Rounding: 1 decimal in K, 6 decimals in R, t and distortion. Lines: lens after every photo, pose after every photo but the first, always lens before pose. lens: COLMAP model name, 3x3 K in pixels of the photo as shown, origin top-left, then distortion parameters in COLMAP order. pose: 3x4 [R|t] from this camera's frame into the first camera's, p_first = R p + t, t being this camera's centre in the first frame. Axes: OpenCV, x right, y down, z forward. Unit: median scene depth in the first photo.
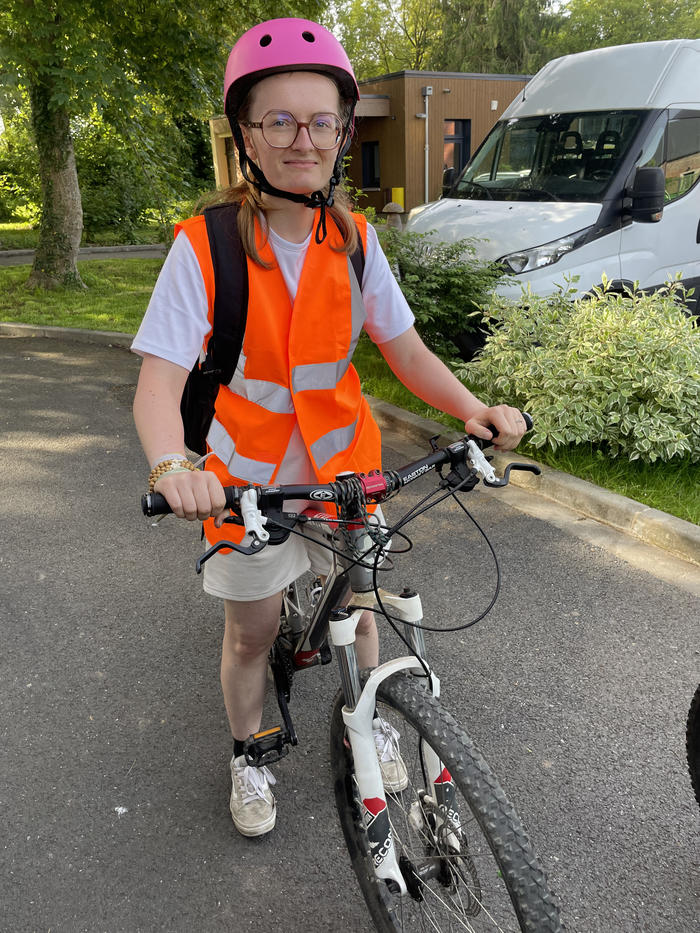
lens RADIAL K [[708.9, 0, 348.2], [0, 708.9, 464.4], [0, 0, 1]] dist [0.082903, -0.114989]
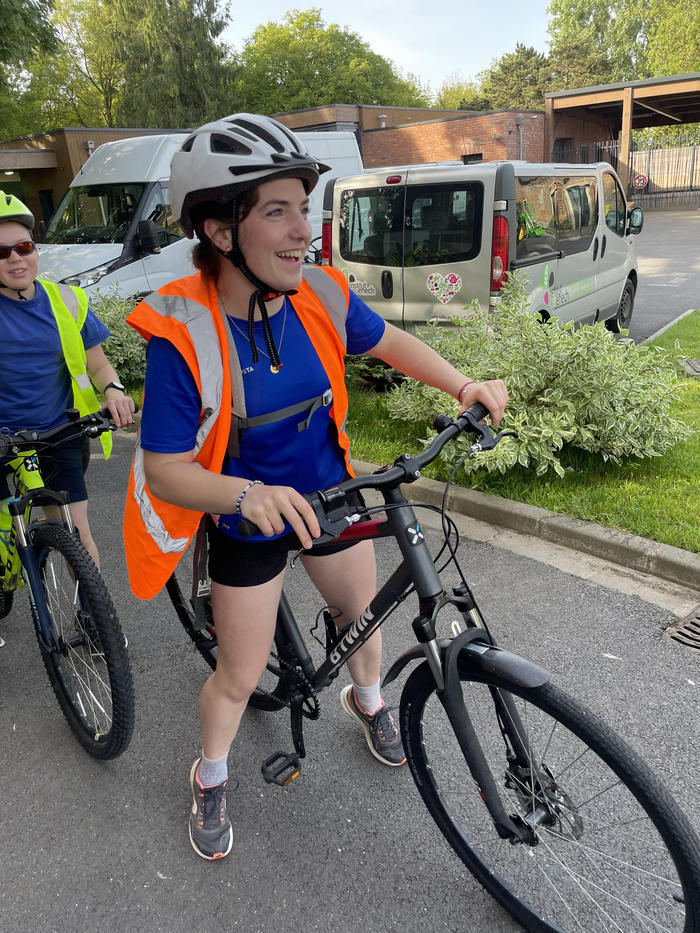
lens RADIAL K [[708.9, 0, 348.1], [0, 708.9, 474.9], [0, 0, 1]] dist [0.082903, -0.114989]
pose [[0.940400, -0.158206, 0.301029, 0.069749], [0.166893, 0.985970, -0.003190, 0.058085], [-0.296301, 0.053239, 0.953610, -0.160334]]
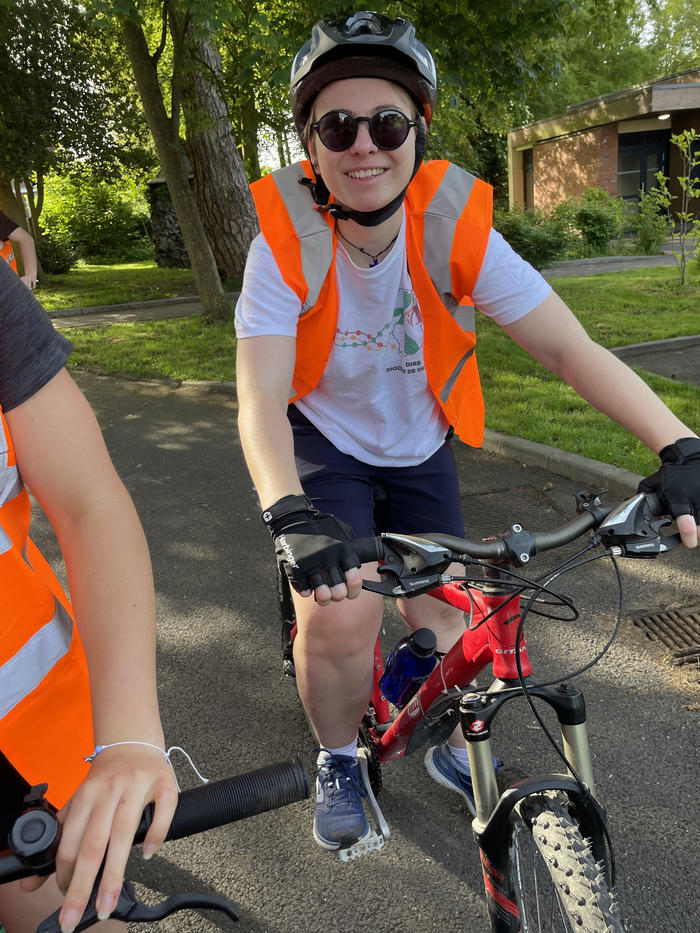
lens RADIAL K [[708.9, 0, 346.3], [0, 708.9, 472.4], [0, 0, 1]] dist [0.082903, -0.114989]
pose [[0.930821, 0.066849, -0.359309, -0.030860], [-0.071767, 0.997421, -0.000348, -0.034964], [0.358359, 0.026110, 0.933219, 0.091282]]
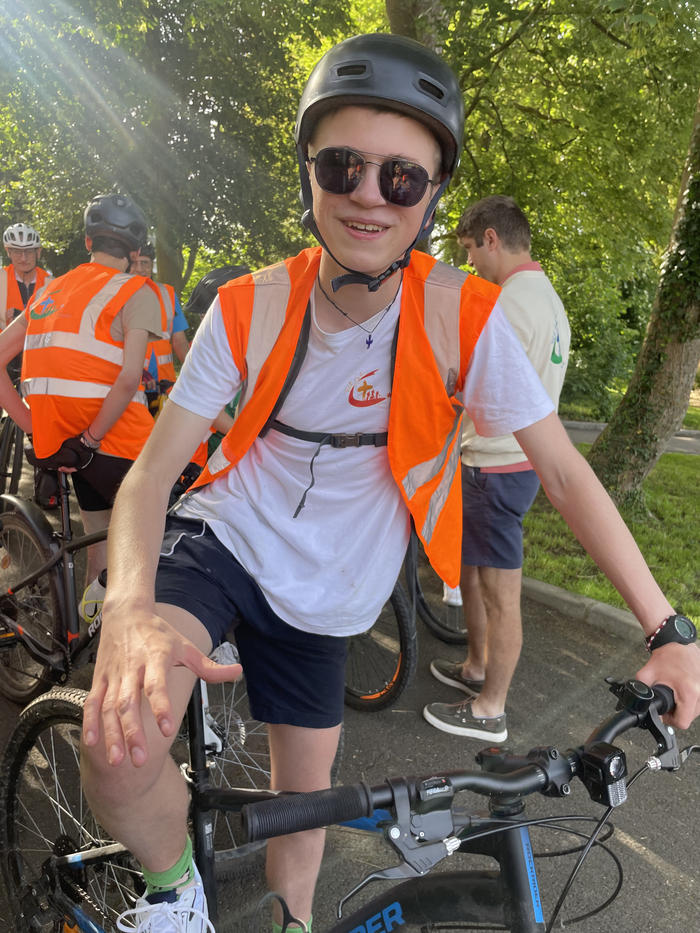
lens RADIAL K [[708.9, 0, 348.9], [0, 708.9, 461.6], [0, 0, 1]] dist [0.082903, -0.114989]
pose [[0.884215, 0.174879, -0.433106, -0.144303], [-0.257341, 0.956231, -0.139274, -0.059225], [0.389794, 0.234604, 0.890518, 0.143927]]
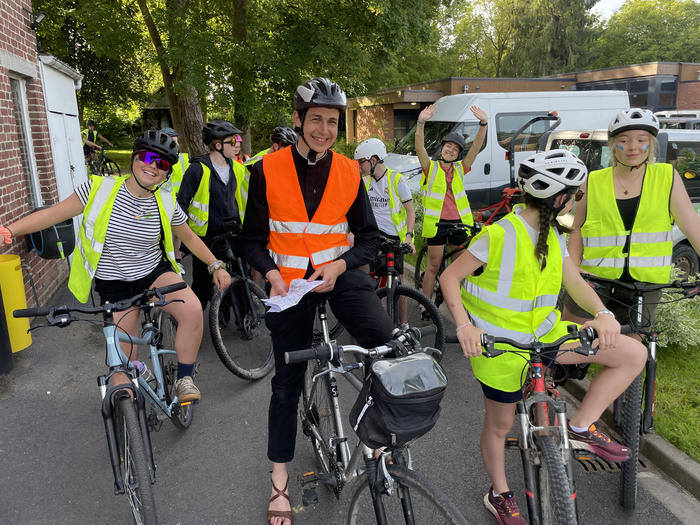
lens RADIAL K [[531.9, 0, 352.1], [0, 531.9, 253.8], [0, 0, 1]] dist [0.082903, -0.114989]
pose [[0.977698, 0.070589, -0.197800, 0.125711], [-0.099075, 0.985460, -0.138034, 0.071093], [0.185180, 0.154552, 0.970475, -0.225156]]
